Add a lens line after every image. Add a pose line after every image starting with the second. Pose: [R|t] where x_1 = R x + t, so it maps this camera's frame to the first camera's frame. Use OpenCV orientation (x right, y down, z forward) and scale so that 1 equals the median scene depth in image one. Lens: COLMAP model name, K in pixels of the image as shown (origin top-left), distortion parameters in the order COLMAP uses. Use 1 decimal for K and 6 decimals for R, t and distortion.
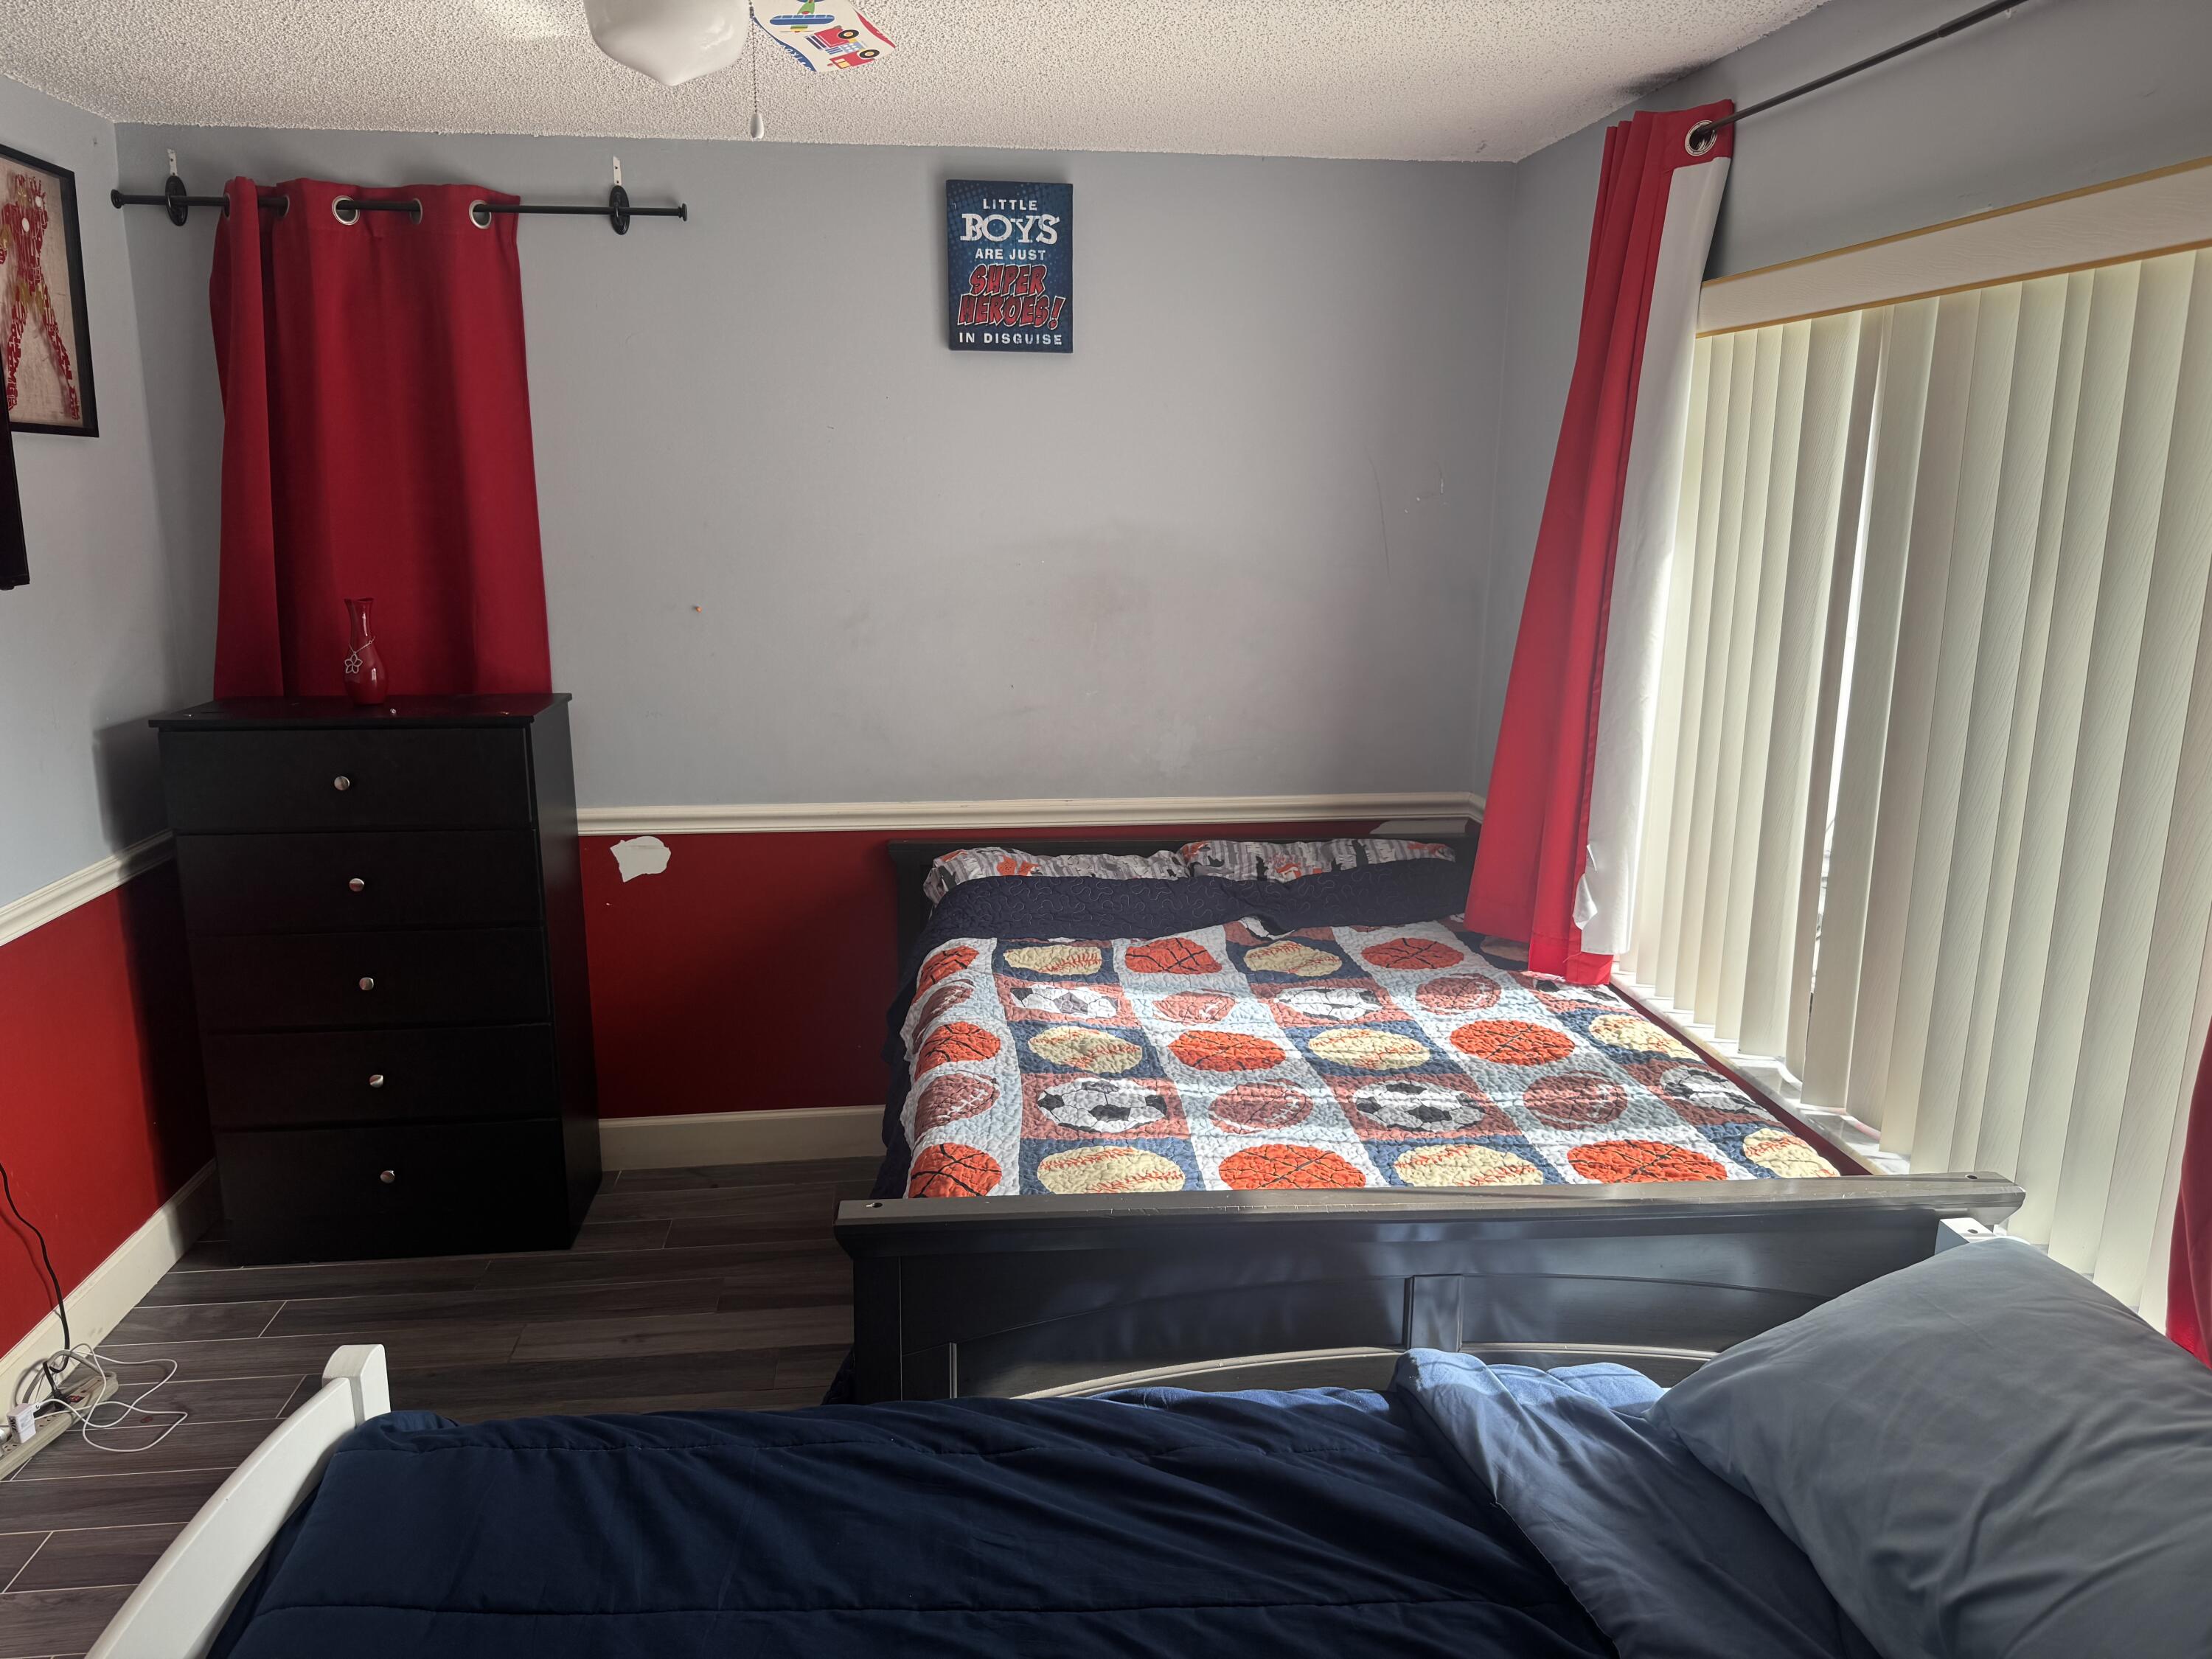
lens RADIAL K [[1560.0, 0, 1093.1], [0, 1560.0, 833.9], [0, 0, 1]] dist [0.121655, -0.163872]
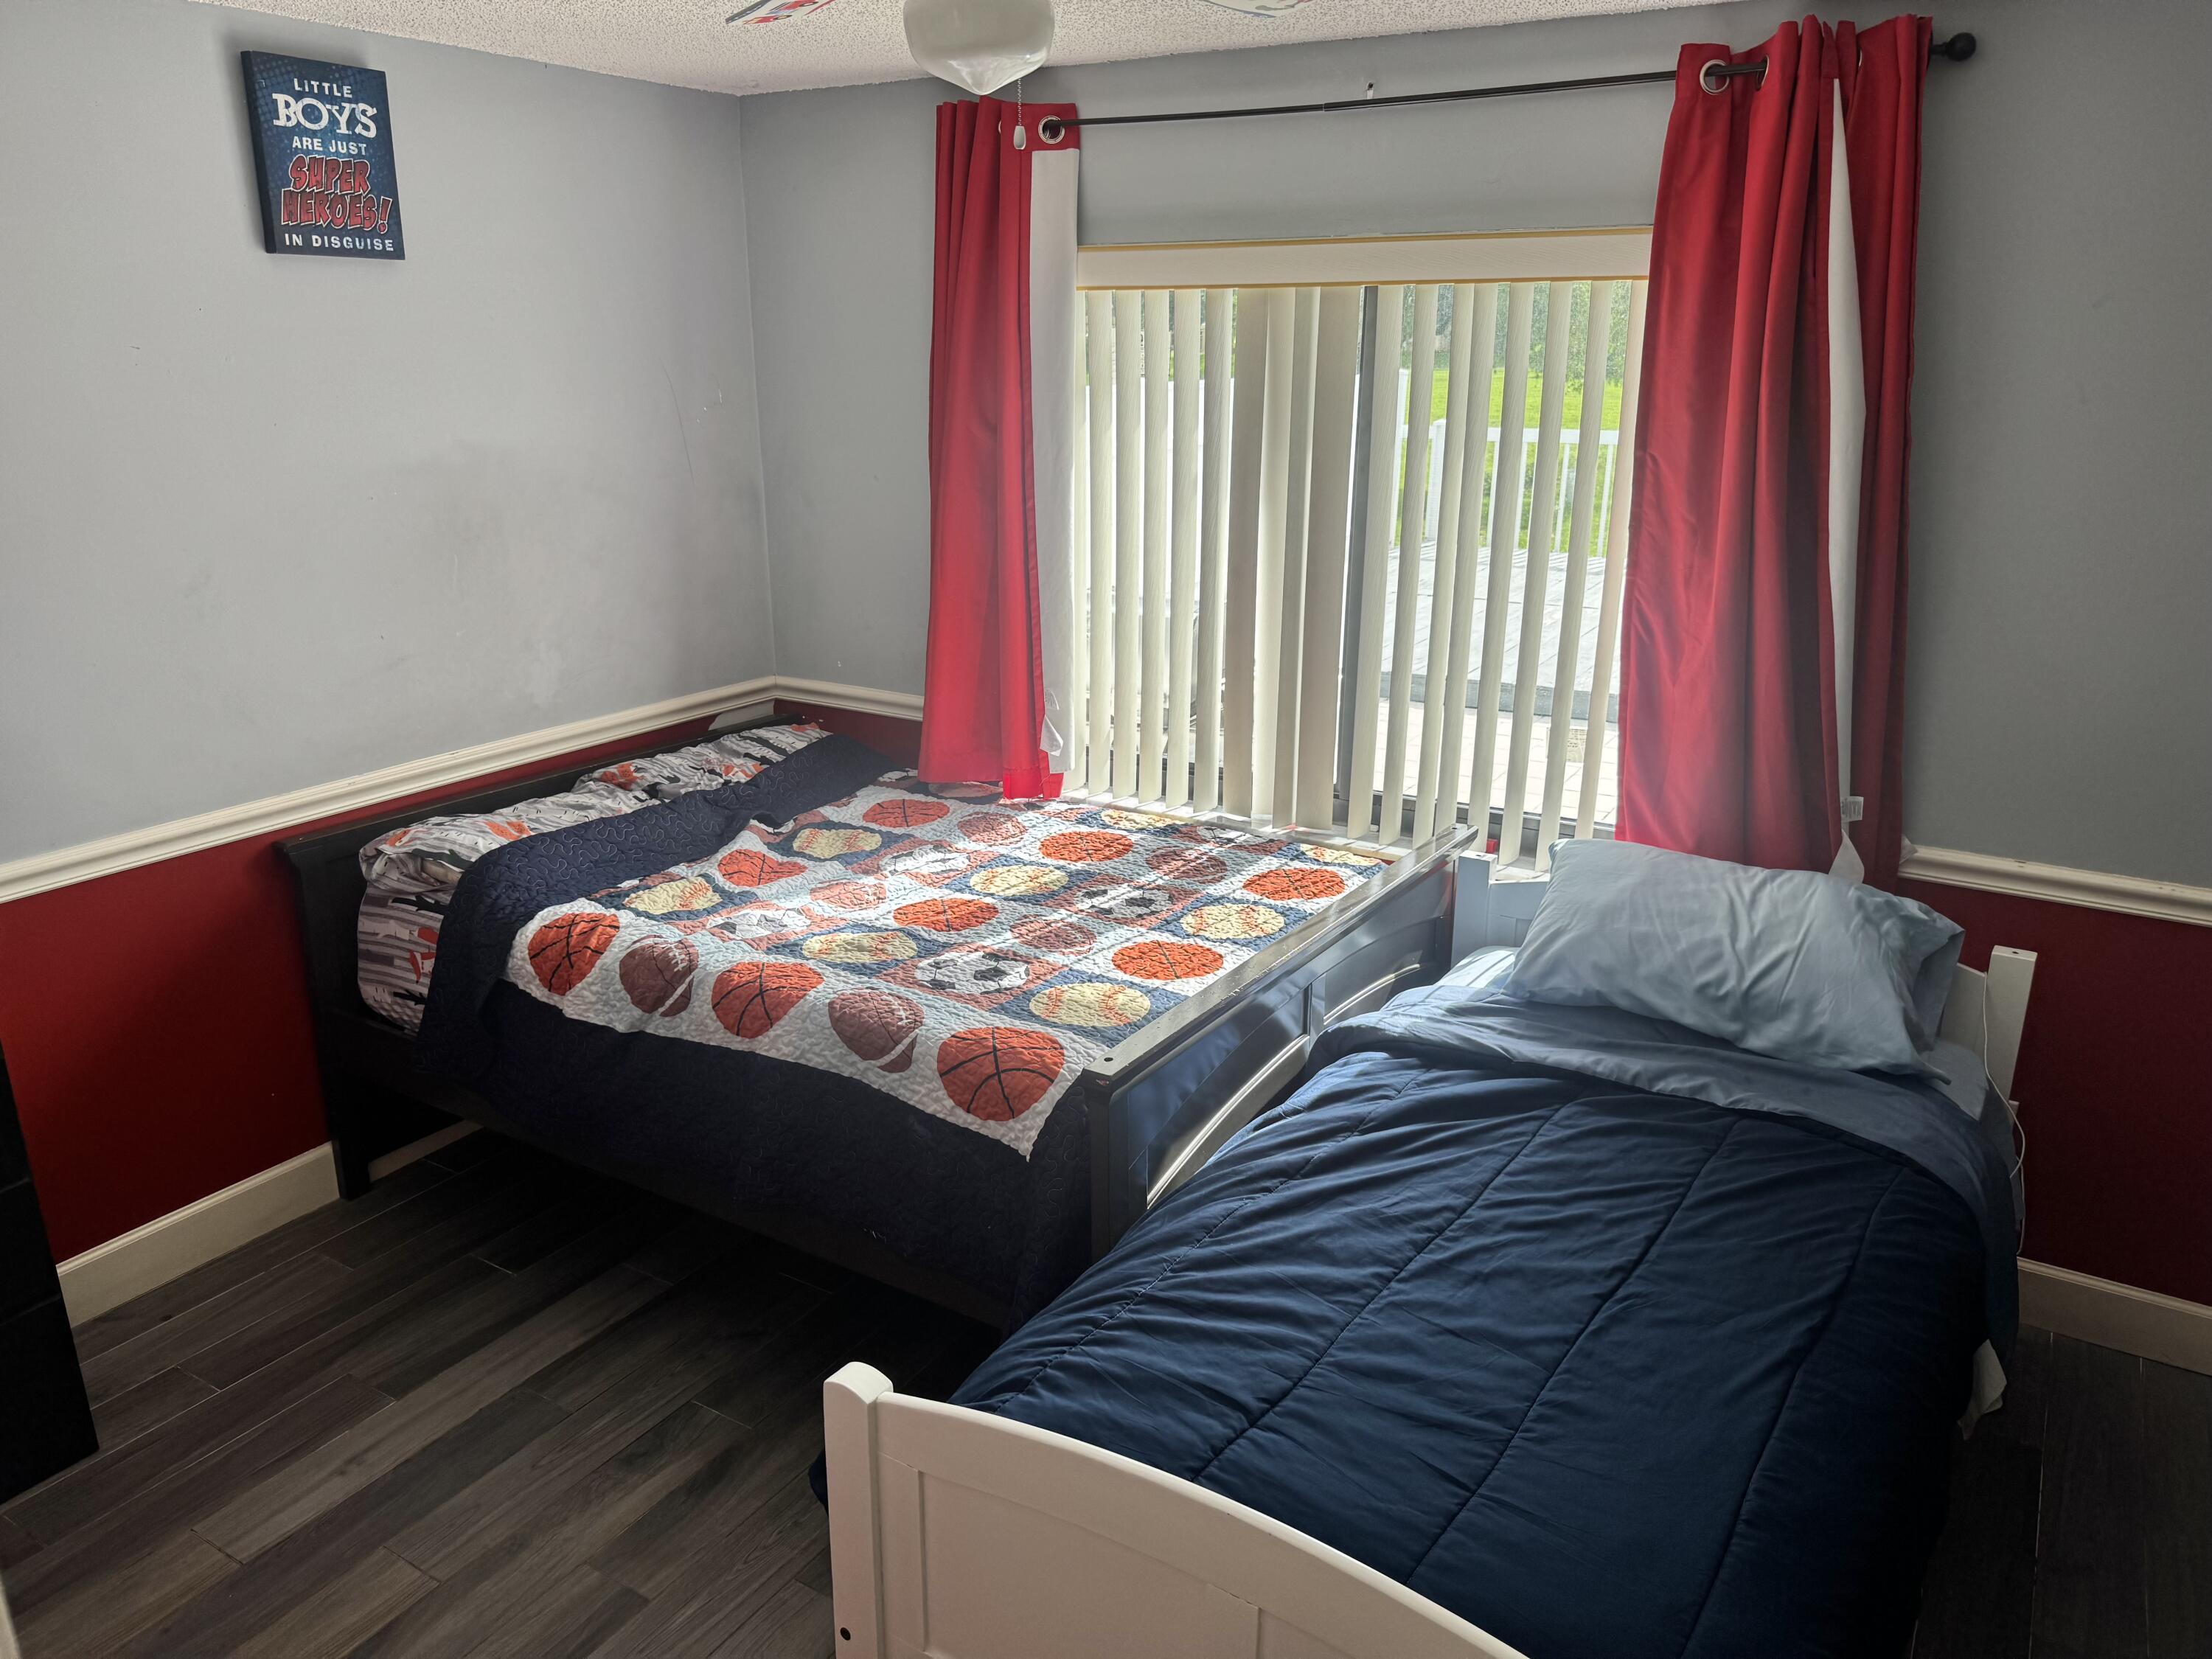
lens RADIAL K [[1560.0, 0, 1093.1], [0, 1560.0, 833.9], [0, 0, 1]] dist [0.121655, -0.163872]
pose [[0.618347, -0.241720, 0.747809, -0.609728], [0.176704, 0.969924, 0.167403, -0.081882], [-0.765783, 0.028627, 0.642462, 0.143858]]
